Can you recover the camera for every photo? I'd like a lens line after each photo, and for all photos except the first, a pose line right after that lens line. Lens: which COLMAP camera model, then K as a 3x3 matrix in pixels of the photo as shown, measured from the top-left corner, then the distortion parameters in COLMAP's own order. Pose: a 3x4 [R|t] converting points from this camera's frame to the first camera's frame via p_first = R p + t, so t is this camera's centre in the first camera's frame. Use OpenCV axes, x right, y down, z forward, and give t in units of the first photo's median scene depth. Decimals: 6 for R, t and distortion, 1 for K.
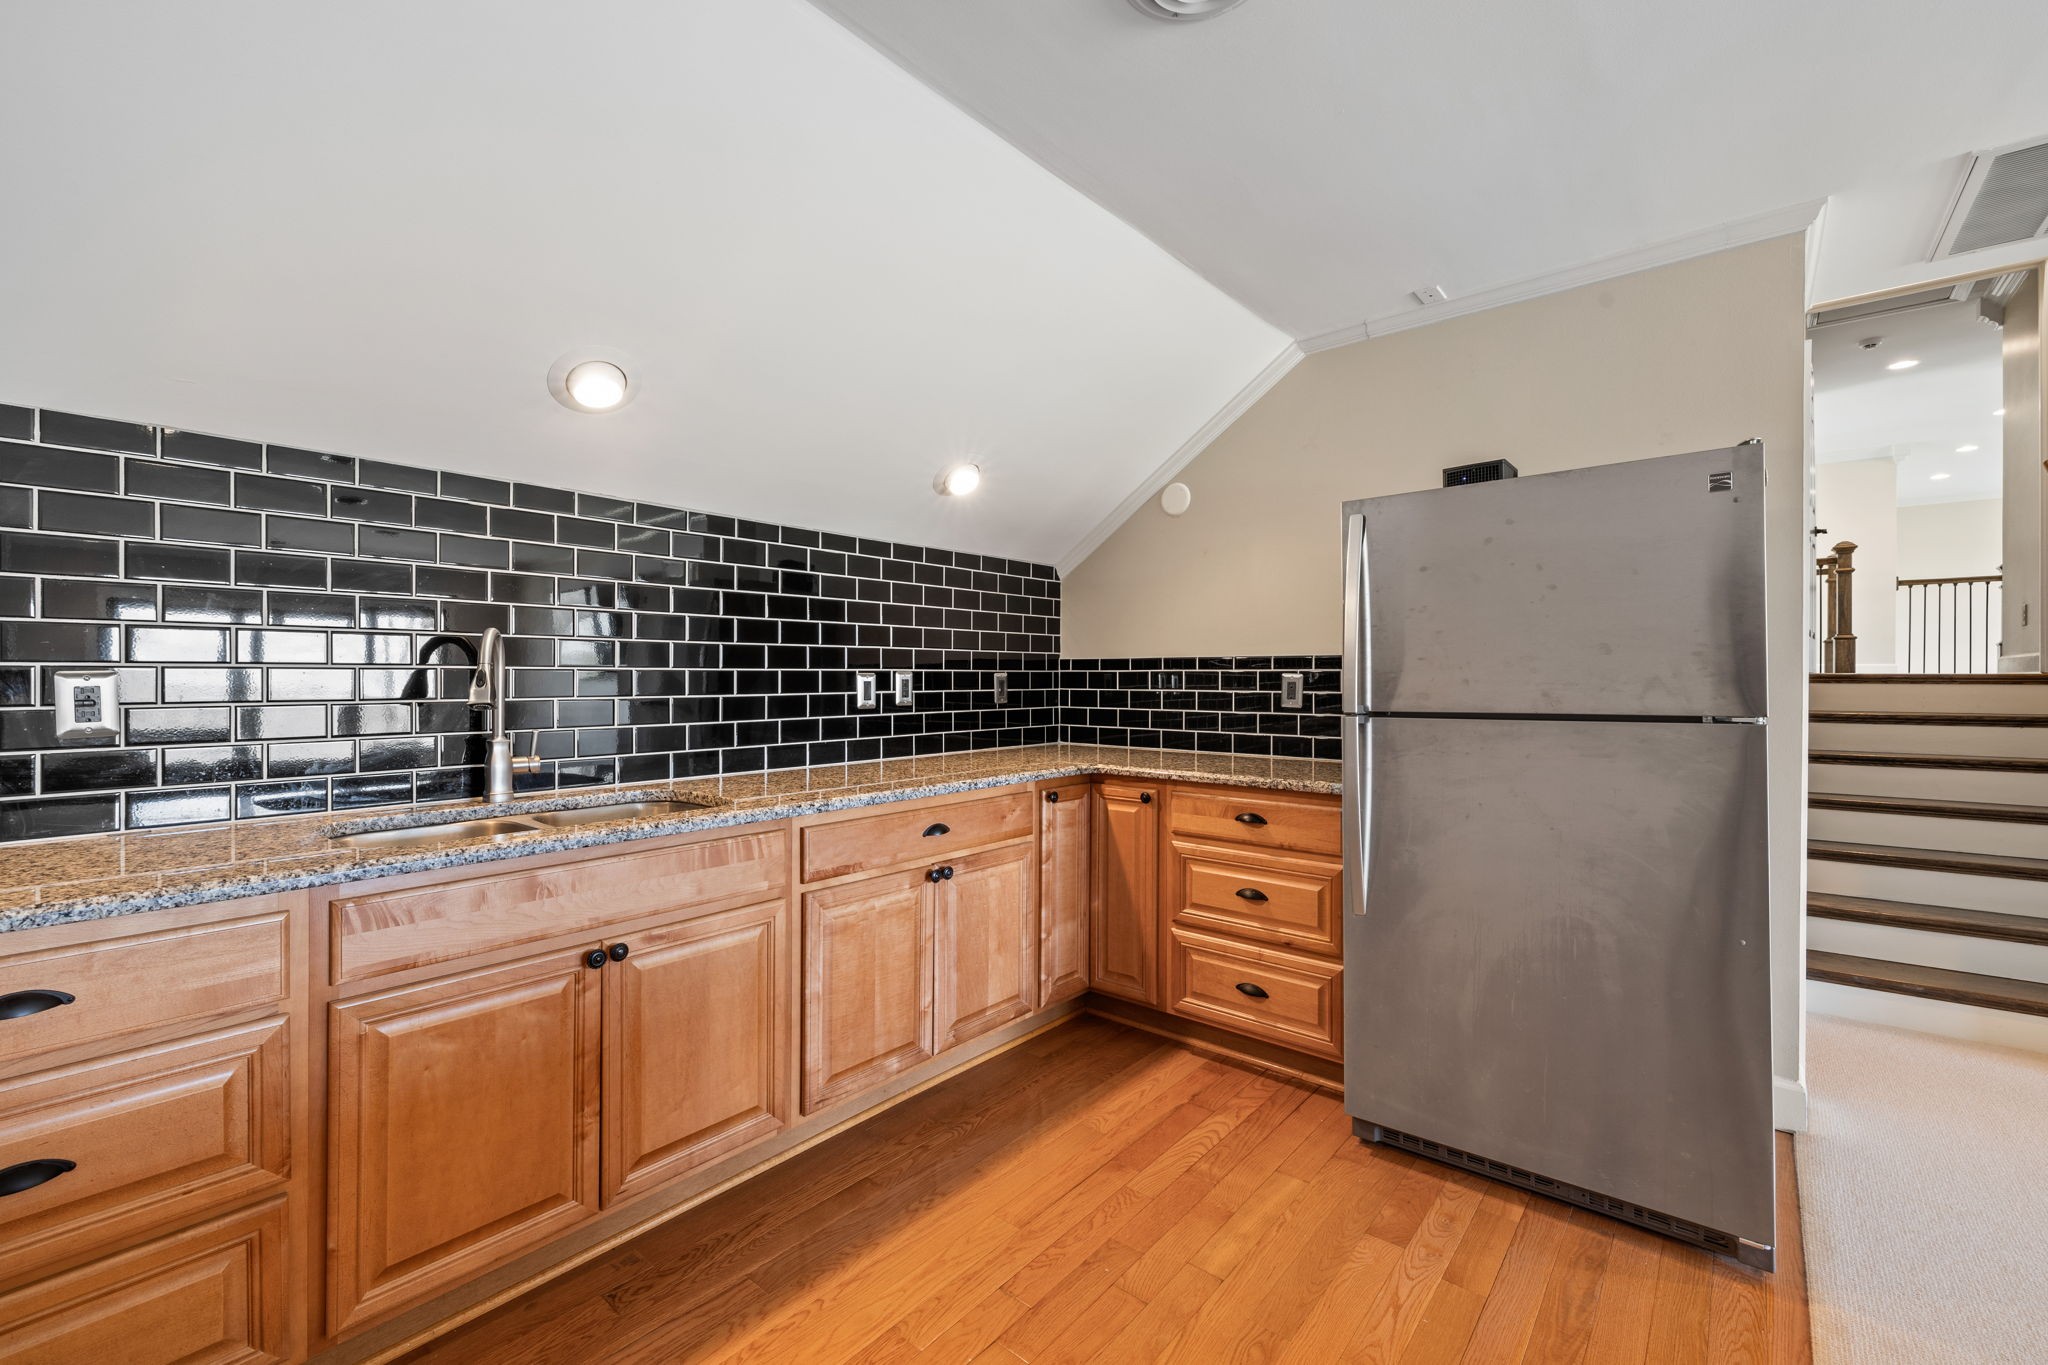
lens RADIAL K [[861.1, 0, 1018.9], [0, 861.1, 674.2], [0, 0, 1]] dist [-0.001815, 0.000013]
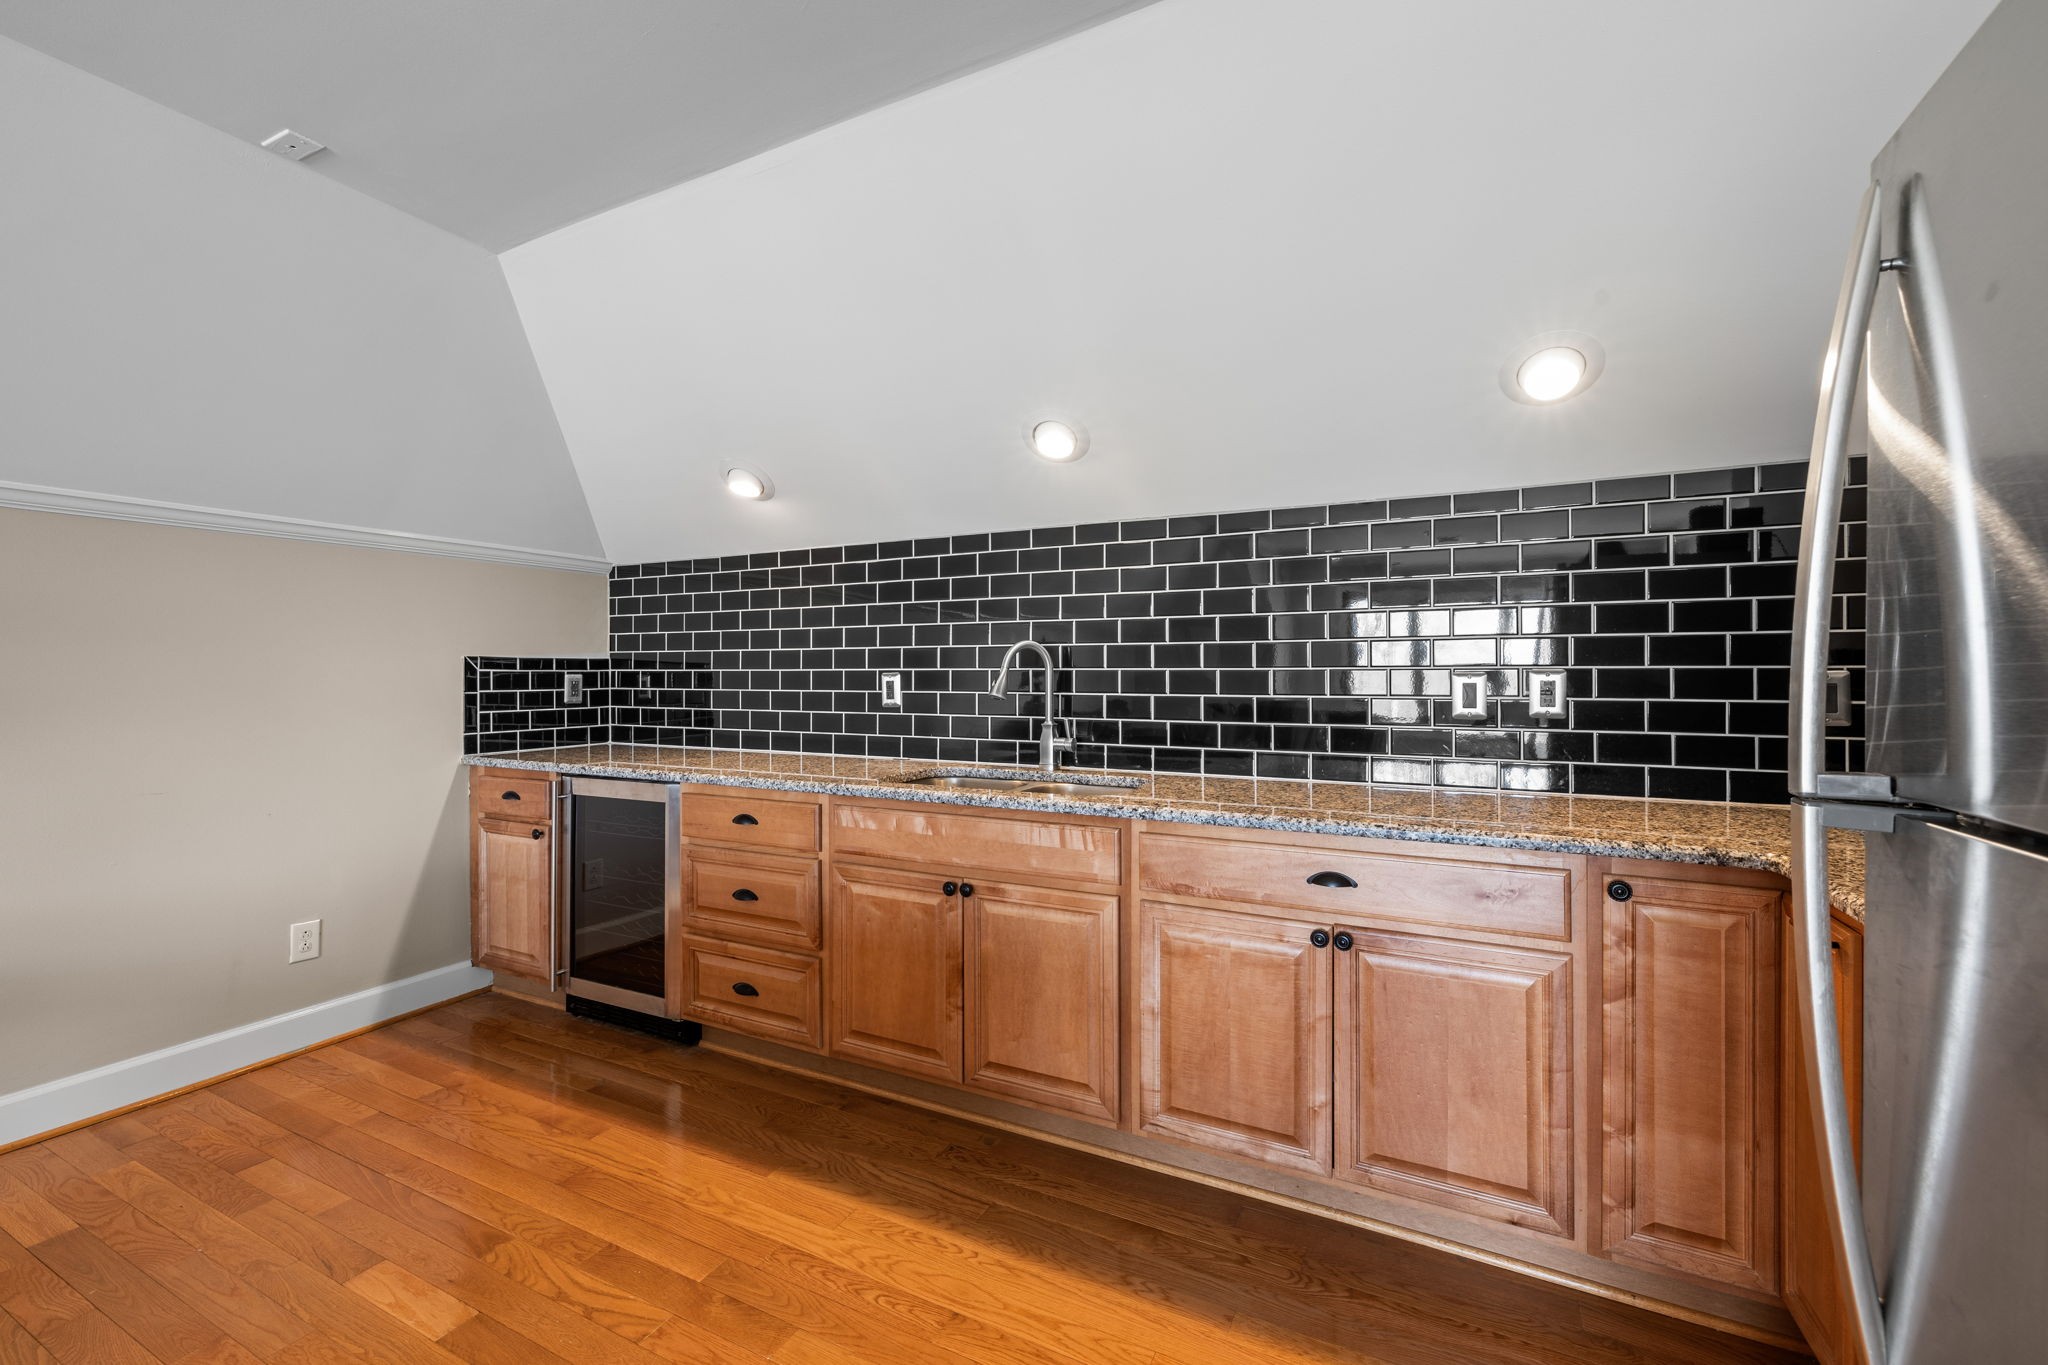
lens RADIAL K [[759.5, 0, 1028.6], [0, 759.5, 690.5], [0, 0, 1]] dist [-0.001068, 0.000007]
pose [[0.269545, 0.018589, -0.962808, 0.700148], [0.002765, 0.999795, 0.020078, 0.001929], [0.962984, -0.008074, 0.269438, 0.852546]]
